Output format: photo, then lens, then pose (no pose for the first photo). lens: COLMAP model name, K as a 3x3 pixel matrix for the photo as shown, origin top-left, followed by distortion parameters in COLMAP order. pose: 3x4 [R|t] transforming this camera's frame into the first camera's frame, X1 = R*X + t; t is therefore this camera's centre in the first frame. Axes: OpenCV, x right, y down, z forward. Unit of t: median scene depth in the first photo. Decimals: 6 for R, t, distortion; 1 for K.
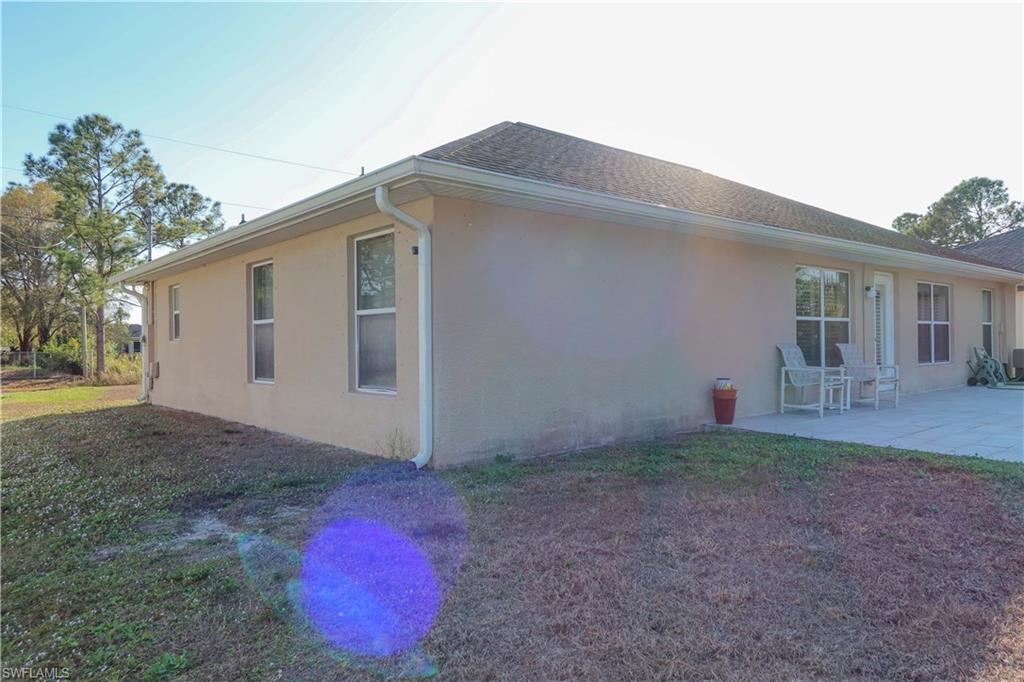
lens RADIAL K [[660.5, 0, 512.0], [0, 660.5, 341.0], [0, 0, 1]] dist [0.000941, 0.002312]
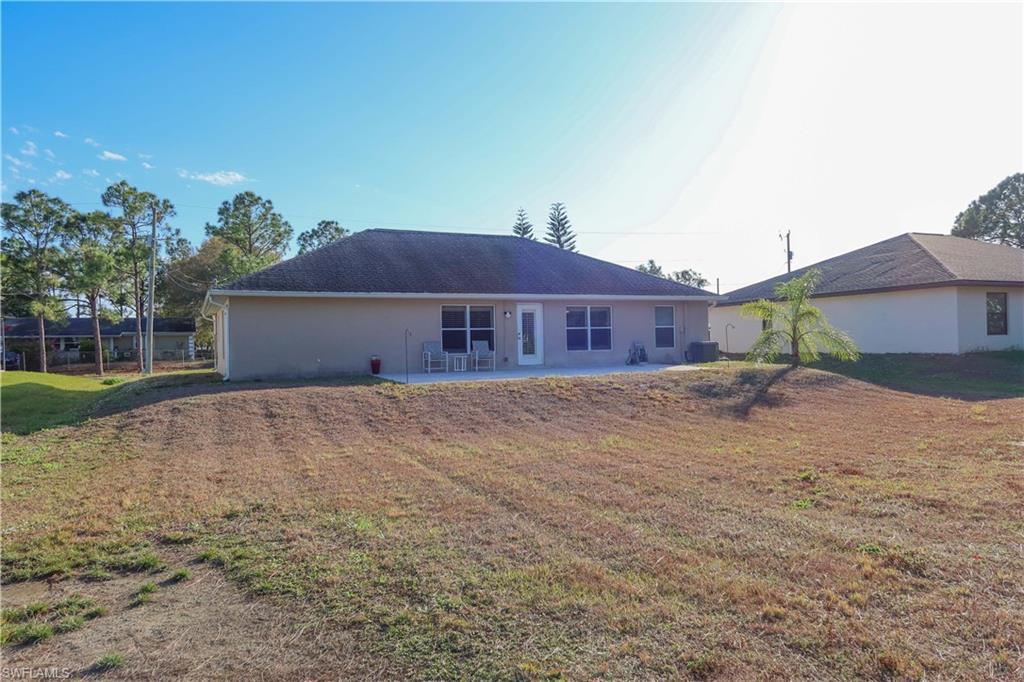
lens RADIAL K [[660.5, 0, 512.0], [0, 660.5, 341.0], [0, 0, 1]] dist [0.000941, 0.002312]
pose [[0.965627, -0.010787, -0.259706, 0.345802], [0.011192, 0.999937, 0.000079, 0.001881], [0.259689, -0.002983, 0.965688, -0.297459]]
